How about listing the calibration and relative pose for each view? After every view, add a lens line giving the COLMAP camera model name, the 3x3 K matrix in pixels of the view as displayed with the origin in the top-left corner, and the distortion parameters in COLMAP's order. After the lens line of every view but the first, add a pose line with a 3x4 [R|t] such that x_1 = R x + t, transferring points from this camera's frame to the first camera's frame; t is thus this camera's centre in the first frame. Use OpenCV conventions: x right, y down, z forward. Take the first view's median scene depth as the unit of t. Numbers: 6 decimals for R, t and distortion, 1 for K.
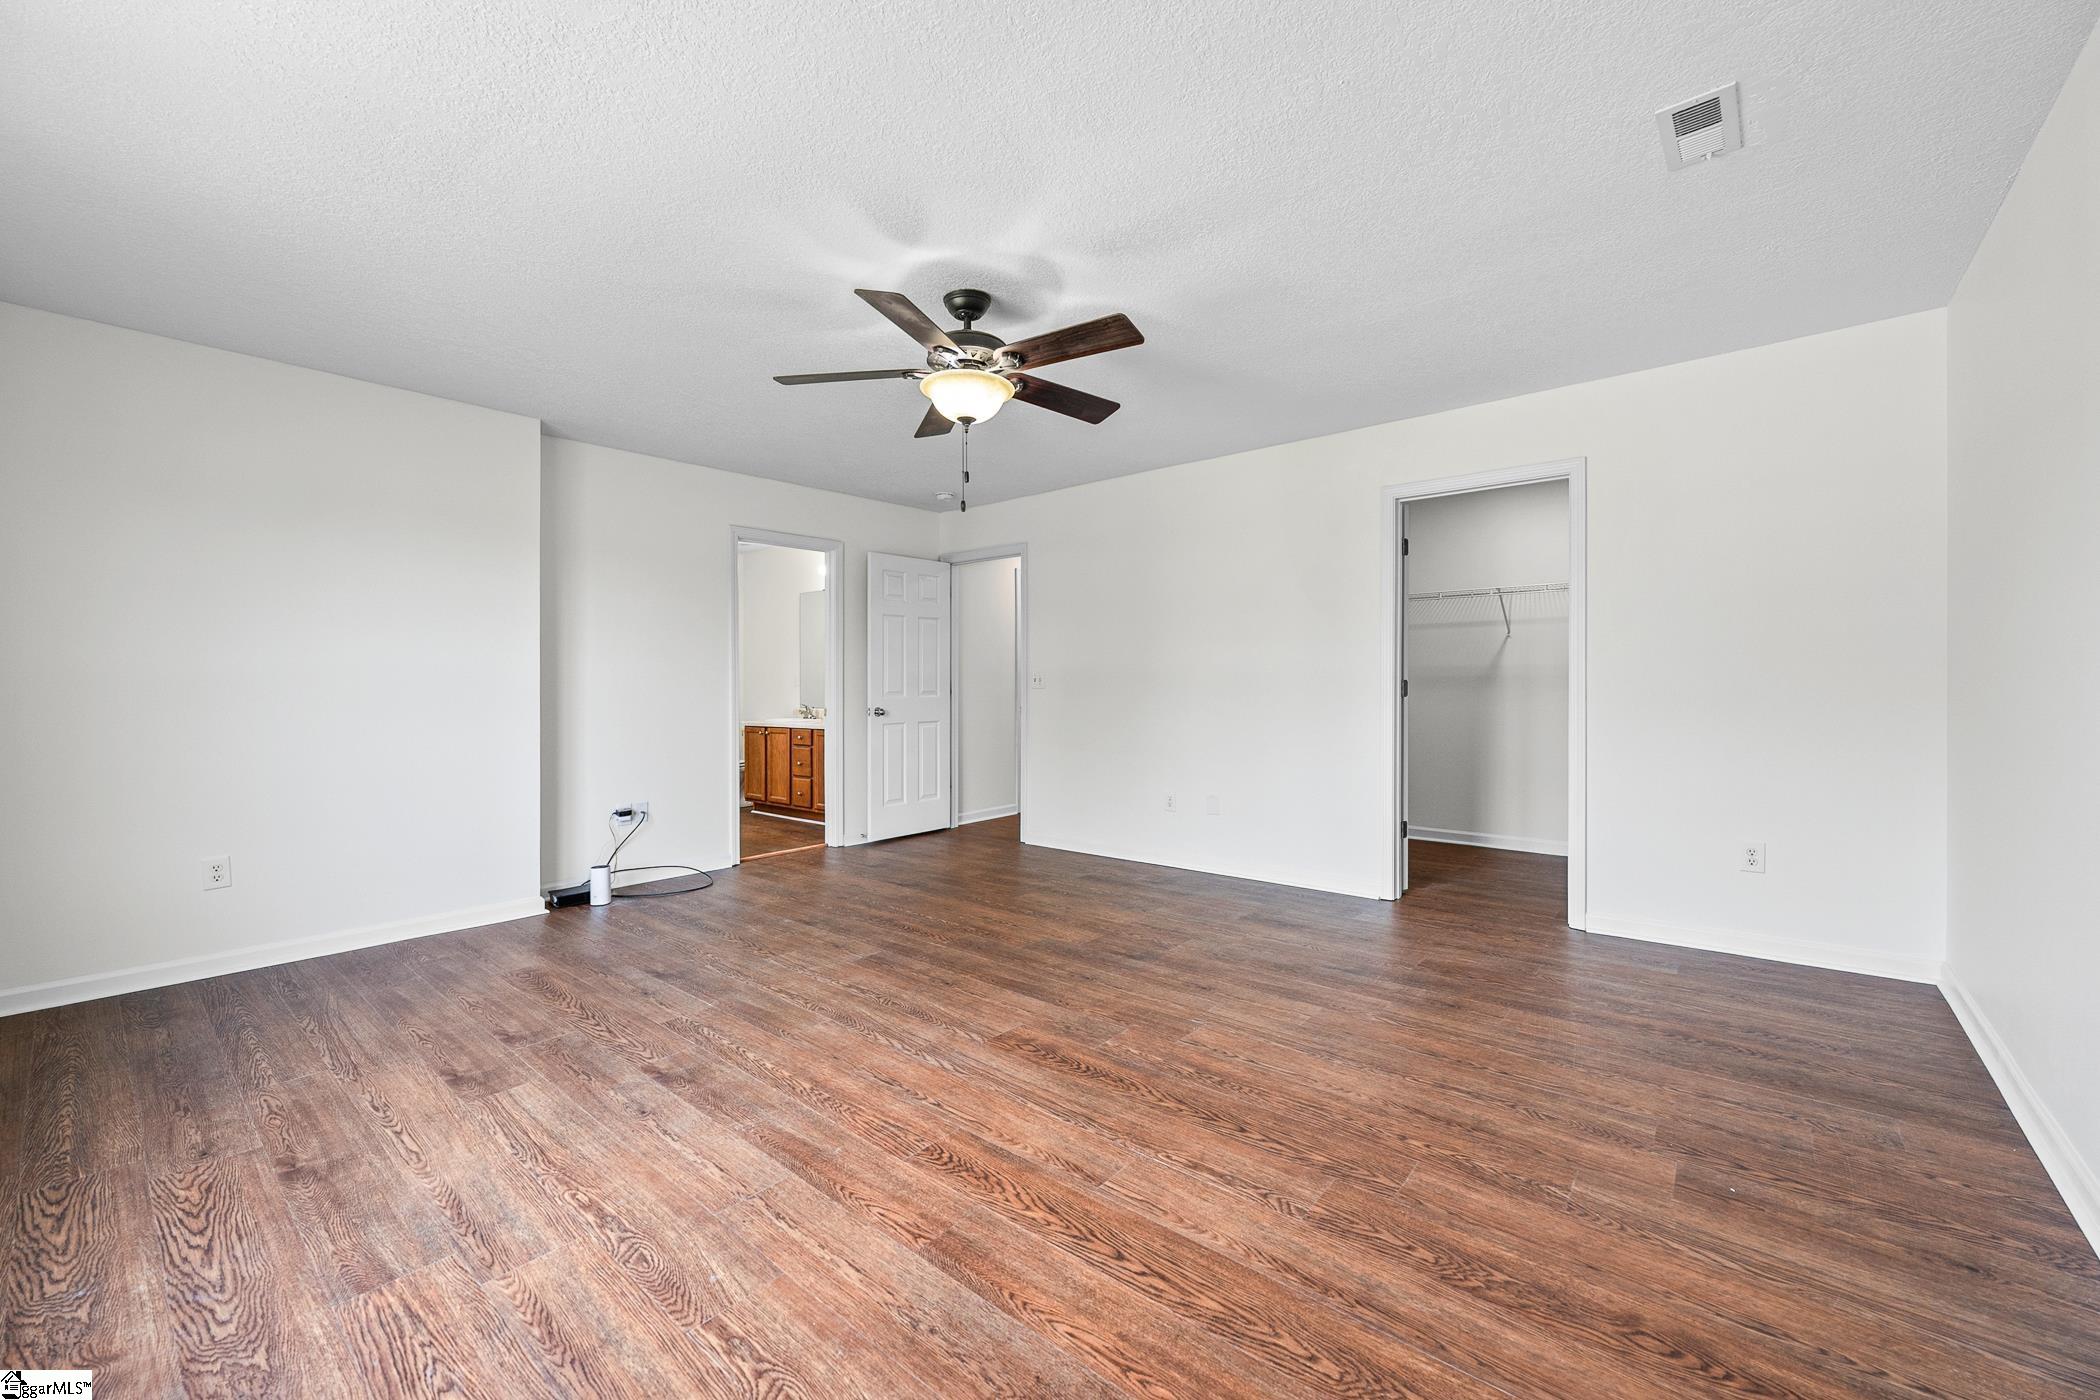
lens RADIAL K [[833.6, 0, 1042.9], [0, 833.6, 703.3], [0, 0, 1]] dist [-0.003198, 0.000185]
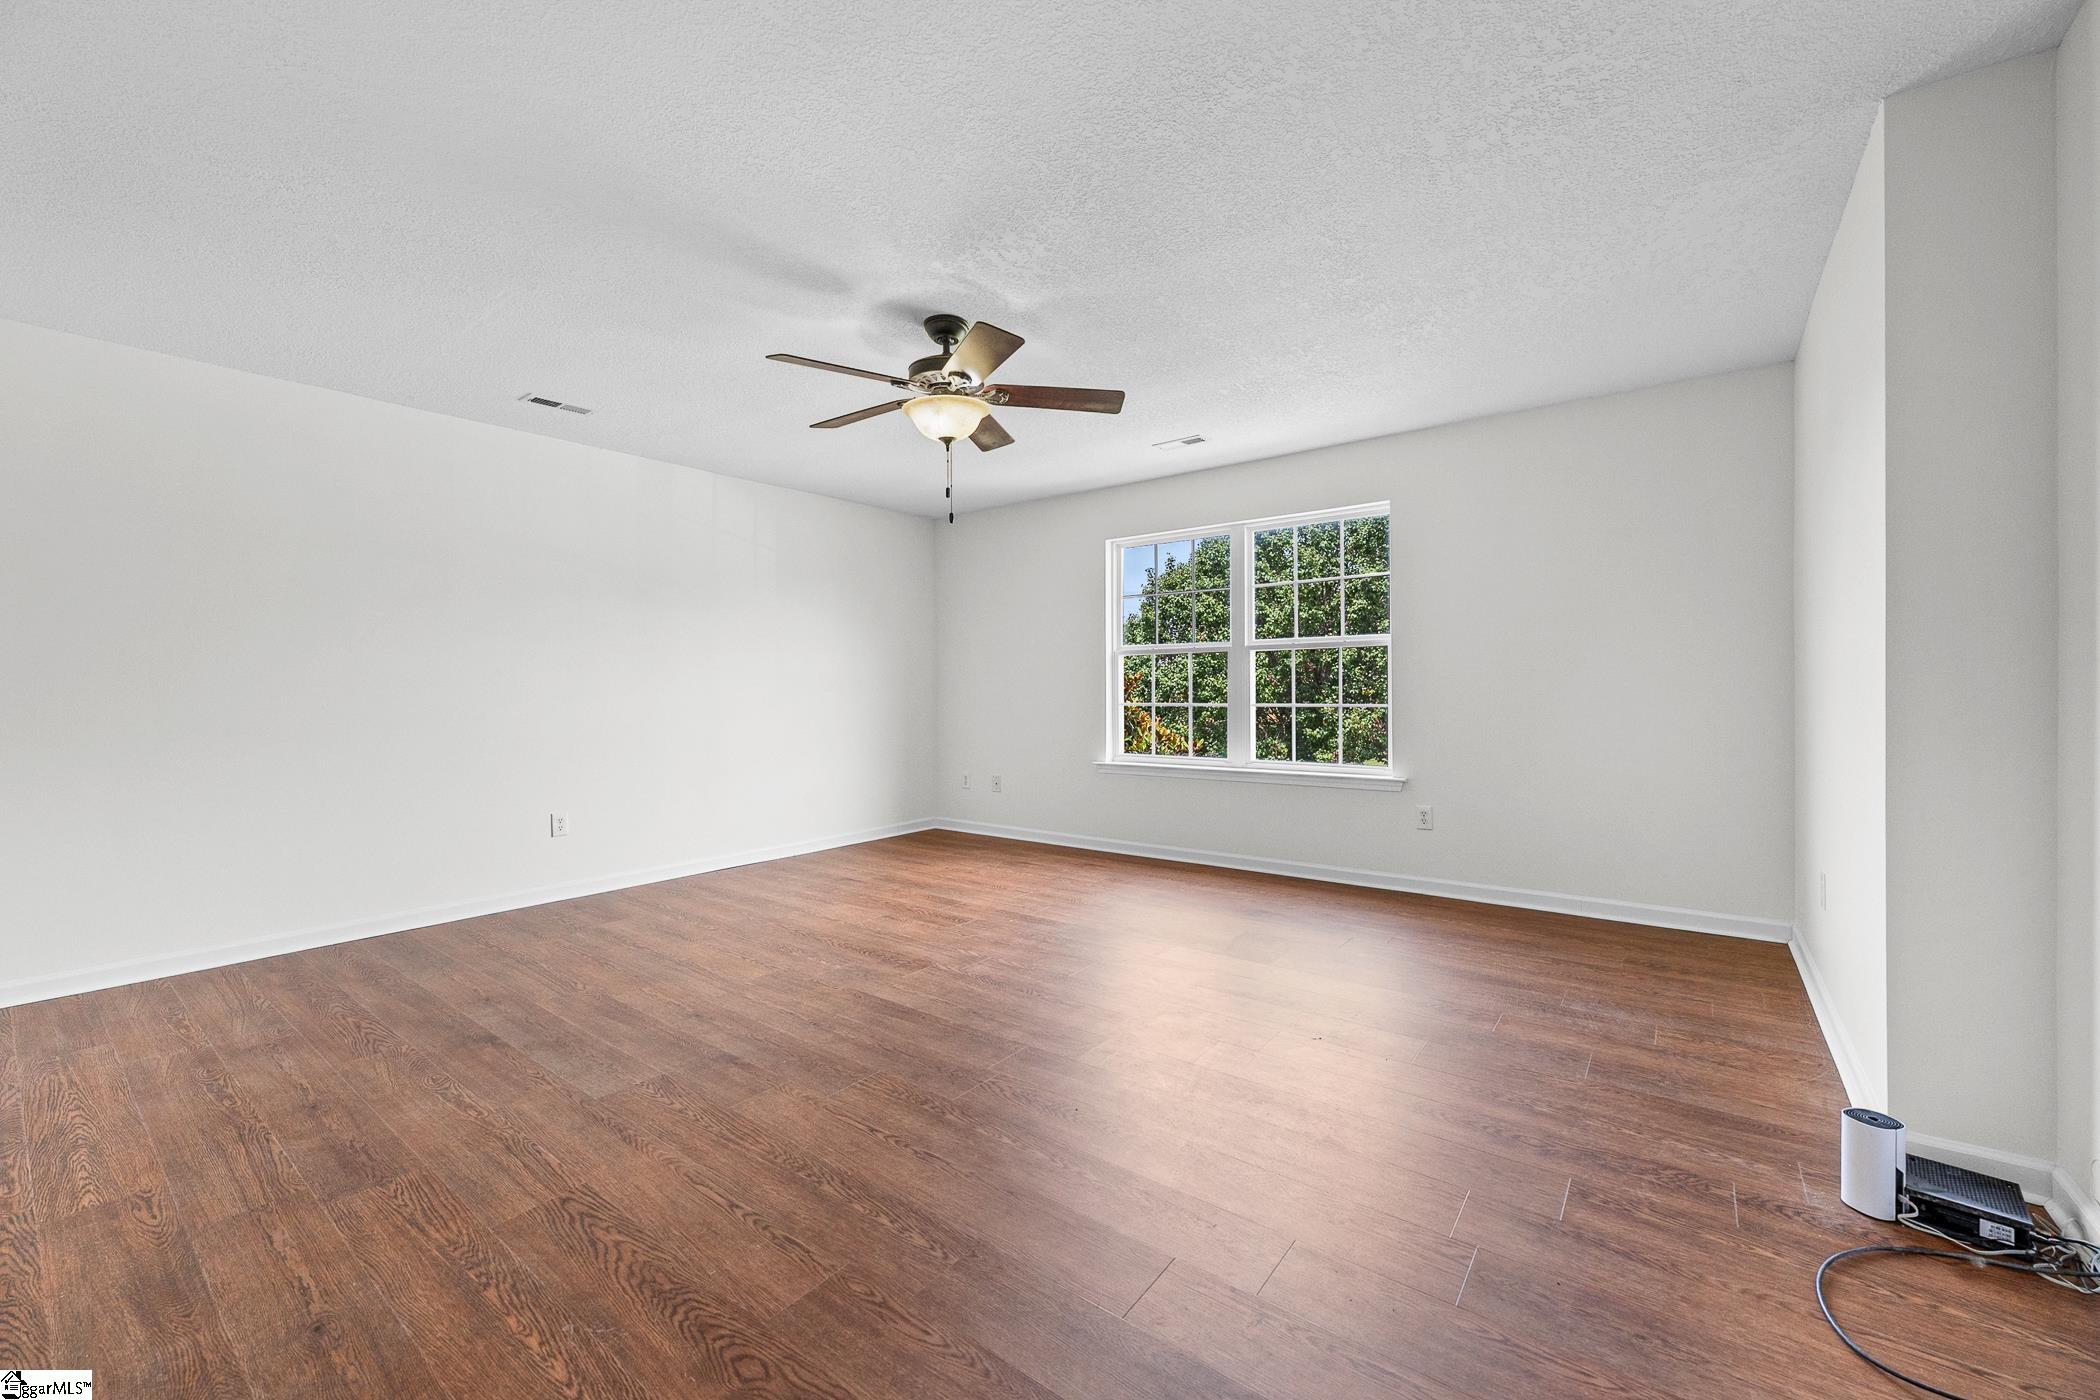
lens RADIAL K [[833.6, 0, 1055.2], [0, 833.6, 685.5], [0, 0, 1]] dist [-0.003198, 0.000185]
pose [[-0.998023, 0.014517, -0.061157, -0.156399], [0.013198, 0.999673, 0.021921, -0.044156], [0.061456, 0.021070, -0.997887, 1.958337]]
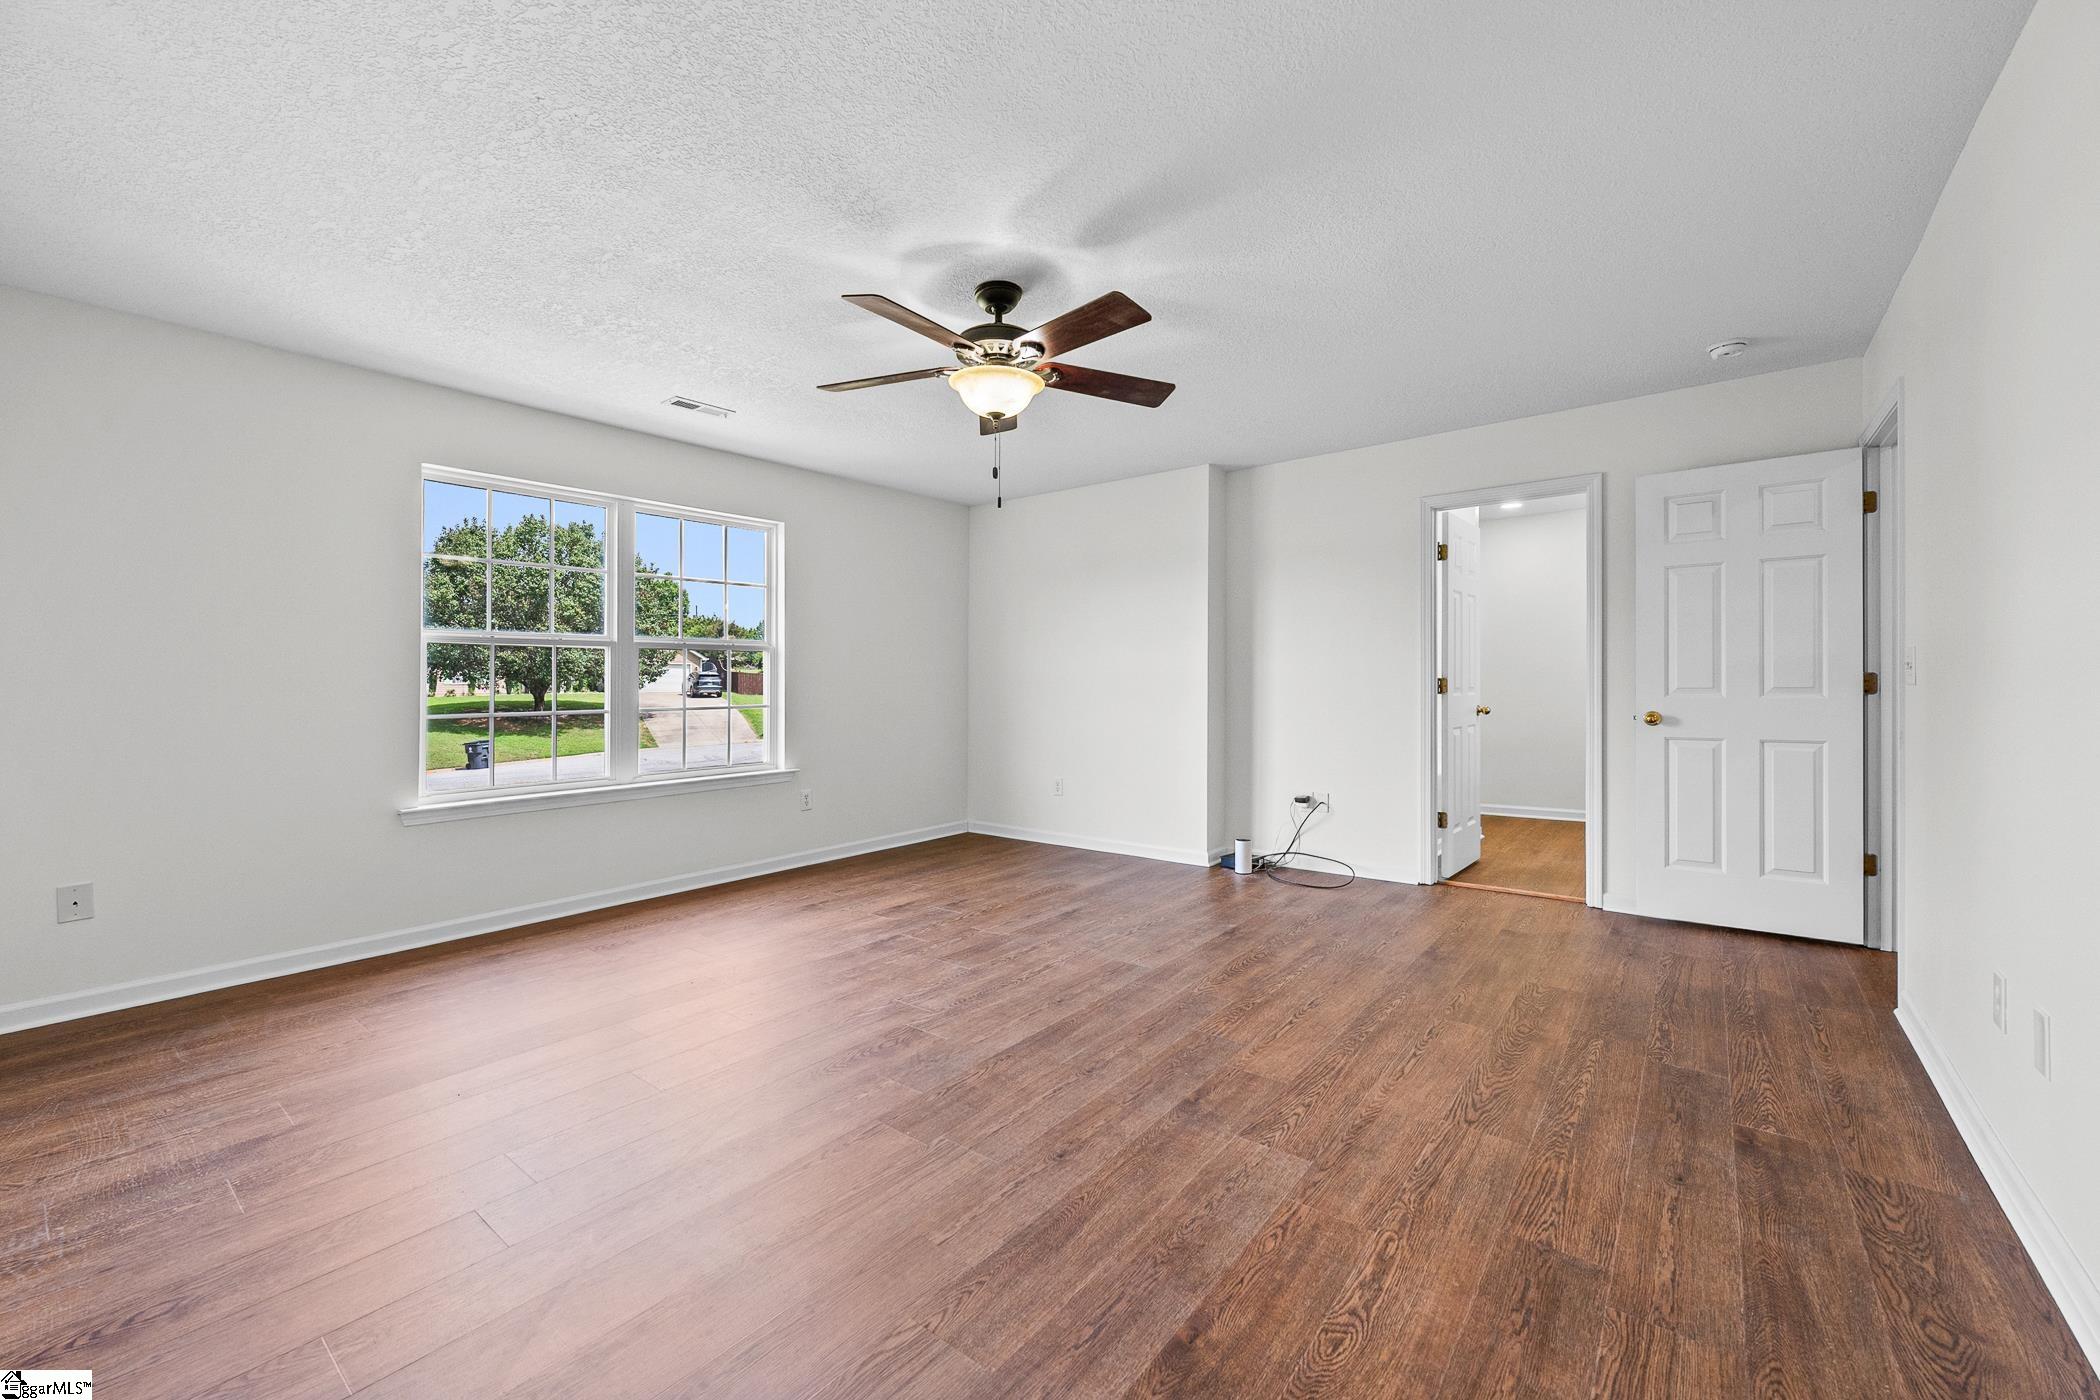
lens RADIAL K [[833.6, 0, 1036.6], [0, 833.6, 684.0], [0, 0, 1]] dist [-0.003198, 0.000185]
pose [[0.037775, 0.007734, -0.999256, 0.841253], [-0.014368, 0.999871, 0.007196, -0.029390], [0.999183, 0.014085, 0.037881, 0.954188]]
